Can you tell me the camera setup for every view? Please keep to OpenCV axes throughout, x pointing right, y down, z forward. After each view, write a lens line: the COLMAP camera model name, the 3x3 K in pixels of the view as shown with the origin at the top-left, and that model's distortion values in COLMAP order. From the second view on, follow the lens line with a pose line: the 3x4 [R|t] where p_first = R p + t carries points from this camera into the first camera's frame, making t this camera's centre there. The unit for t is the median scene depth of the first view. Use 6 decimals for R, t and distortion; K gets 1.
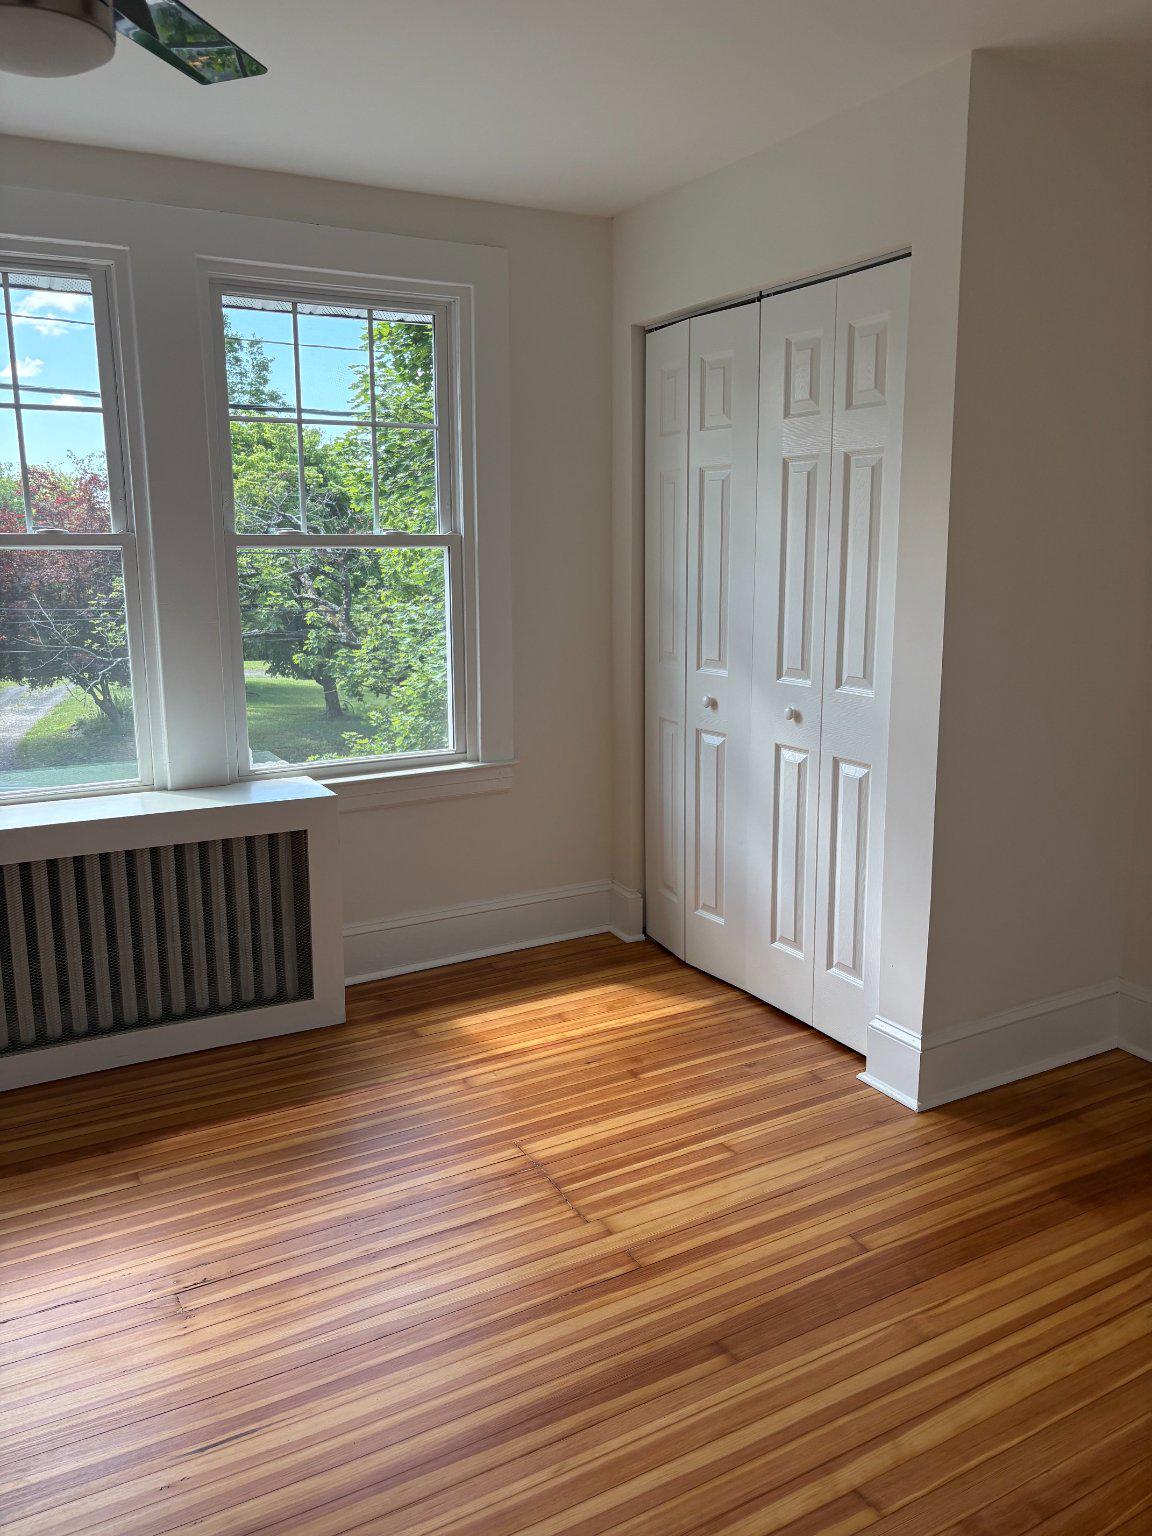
lens RADIAL K [[1139.0, 0, 572.2], [0, 1139.0, 777.9], [0, 0, 1]] dist [-0.003528, -0.000595]
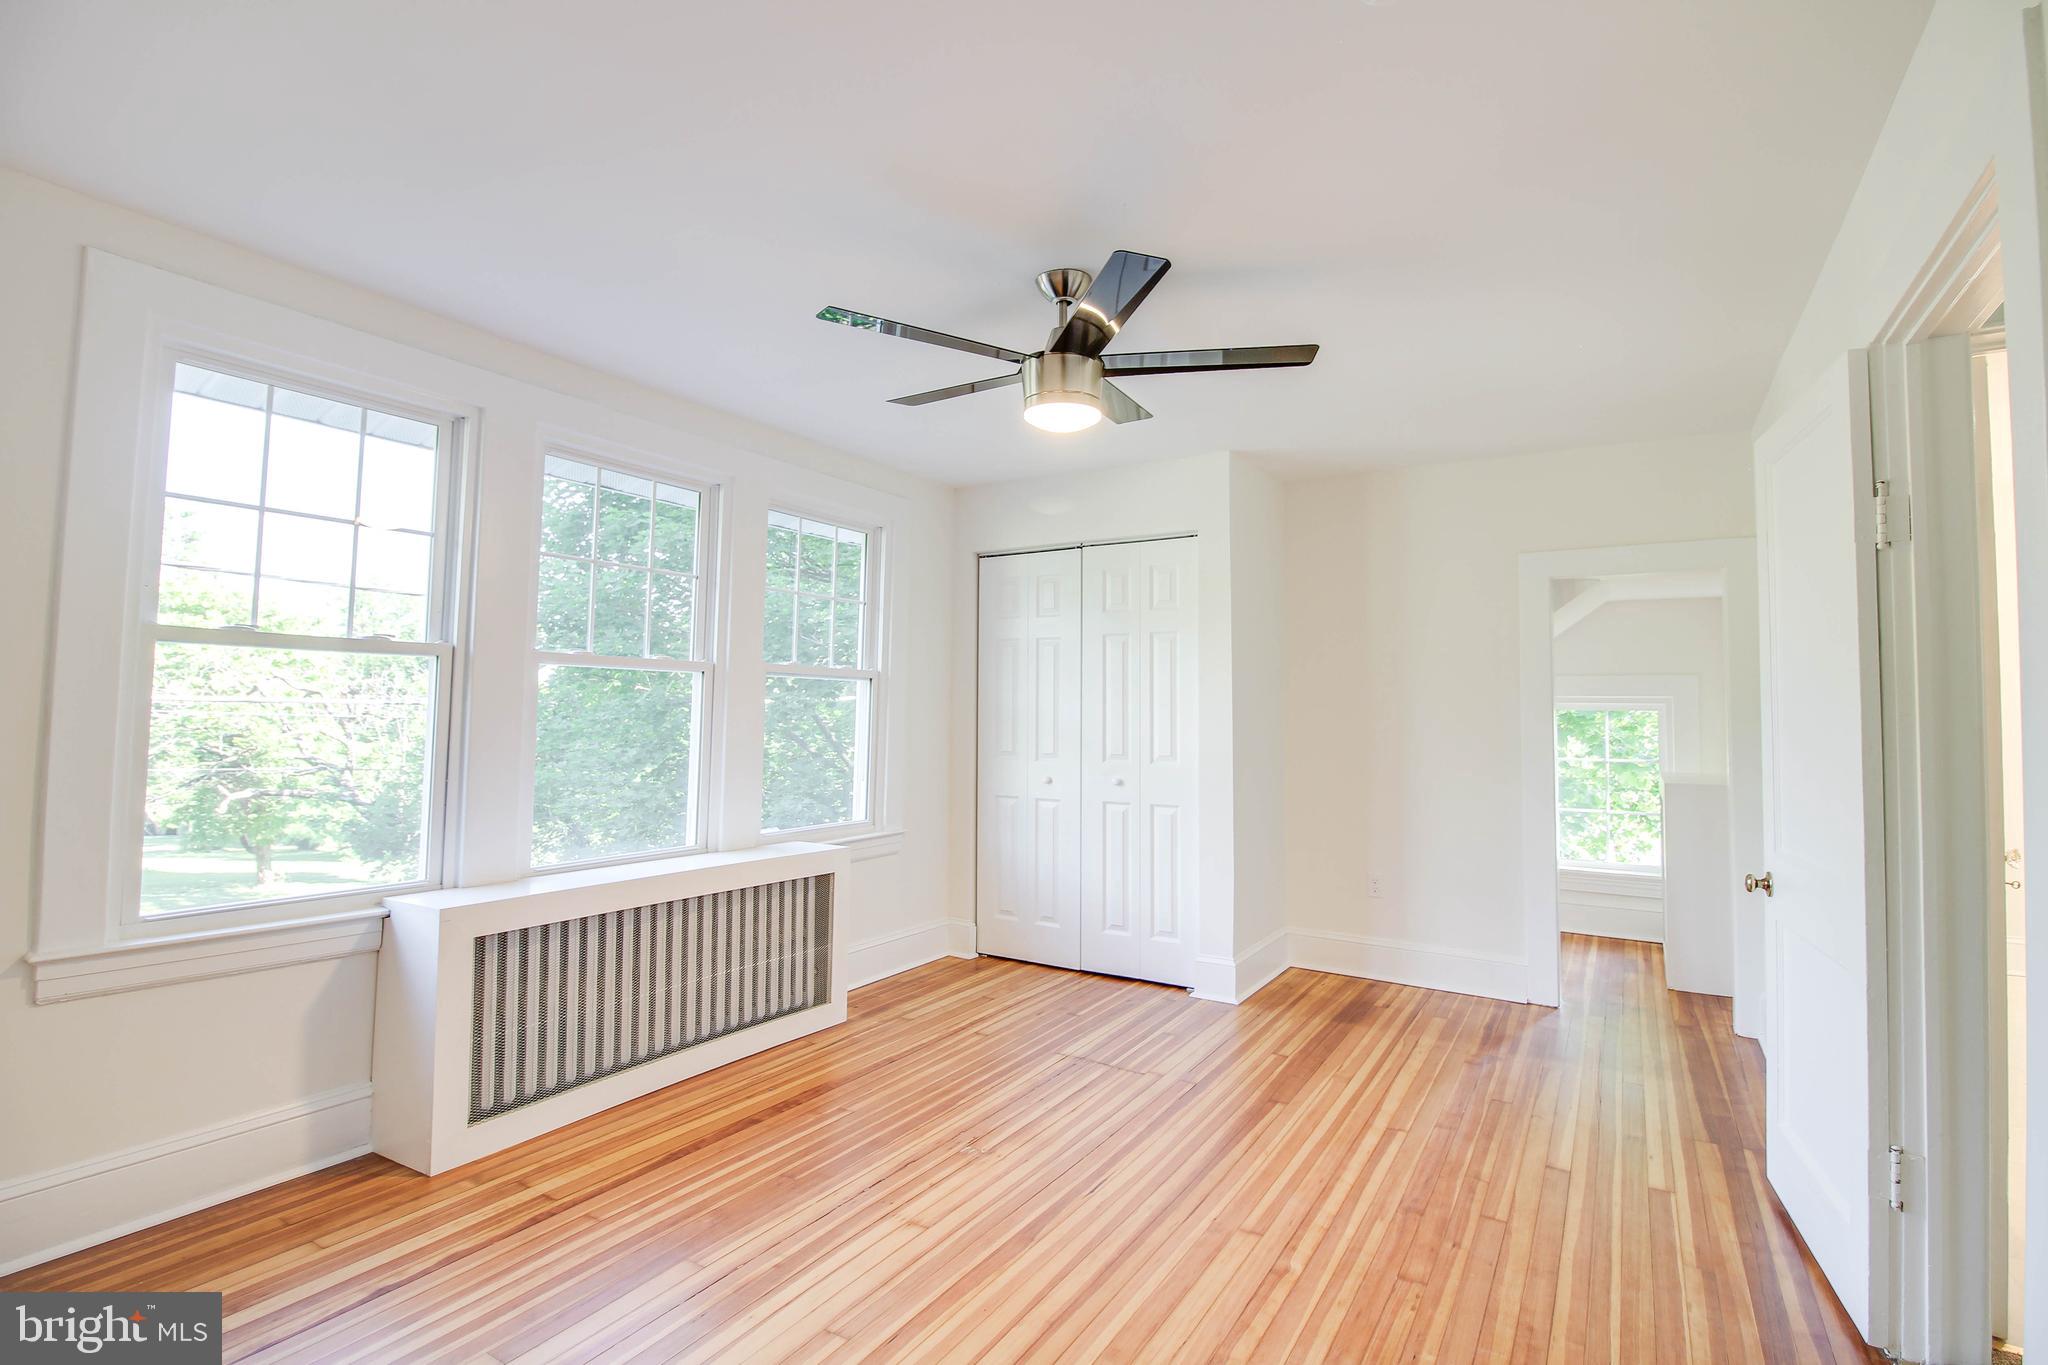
lens RADIAL K [[952.0, 0, 1026.1], [0, 952.0, 678.8], [0, 0, 1]] dist [-0.008615, -0.000541]
pose [[0.876704, 0.031485, 0.479999, -0.632174], [0.085629, 0.971703, -0.220137, 0.098025], [-0.473347, 0.234097, 0.849200, -0.164733]]
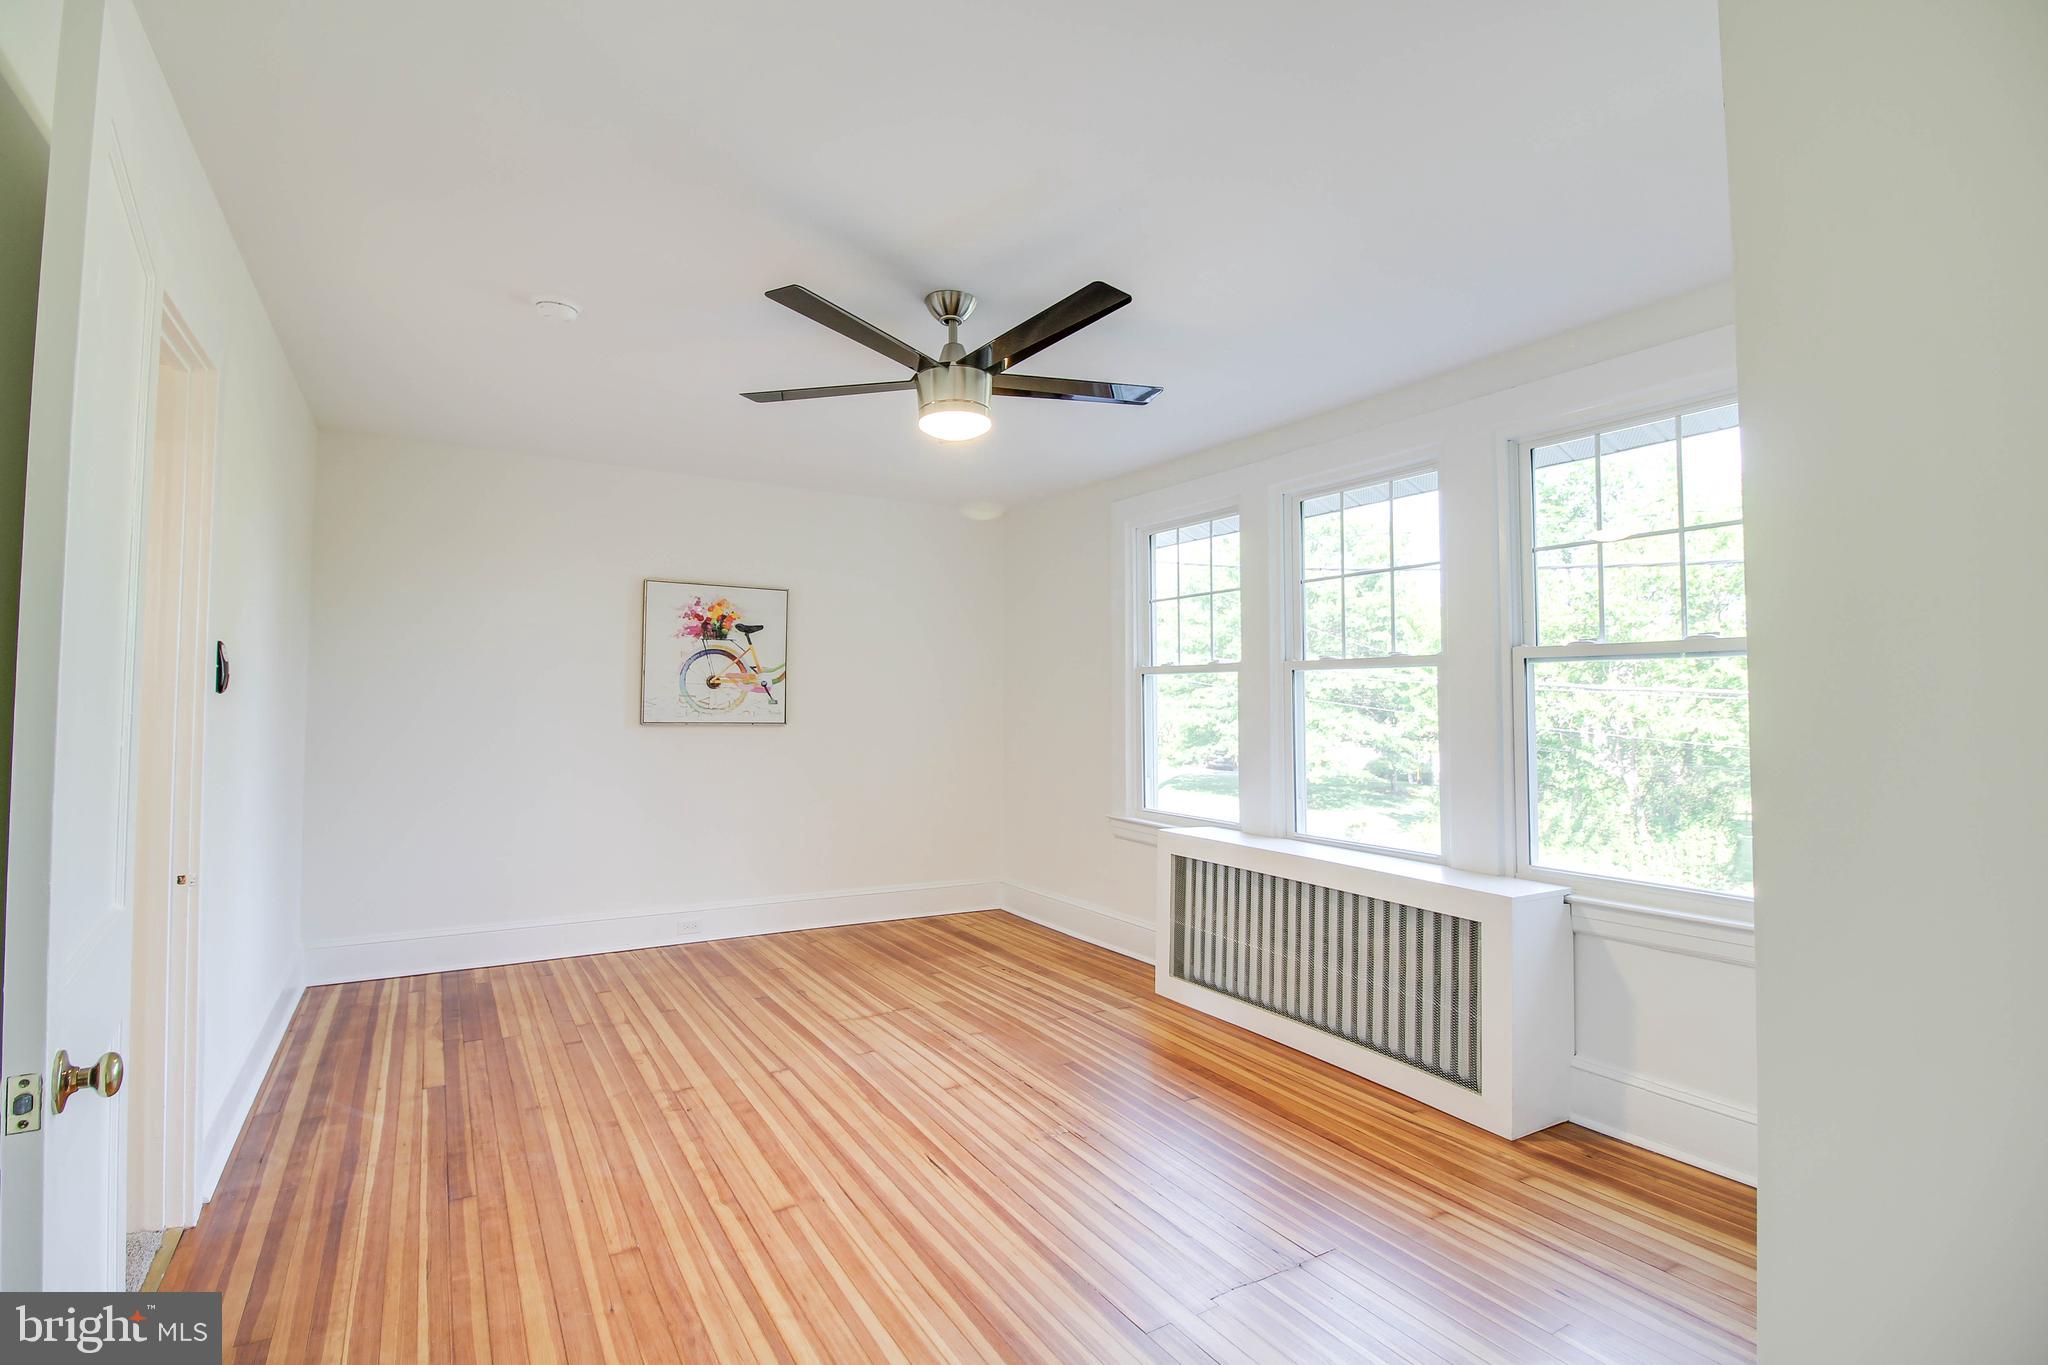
lens RADIAL K [[952.0, 0, 1029.9], [0, 952.0, 681.1], [0, 0, 1]] dist [-0.008615, -0.000541]
pose [[0.050344, -0.021190, -0.998507, 0.645936], [-0.217236, 0.975606, -0.031657, -0.053812], [0.974820, 0.218506, 0.044512, 0.539428]]
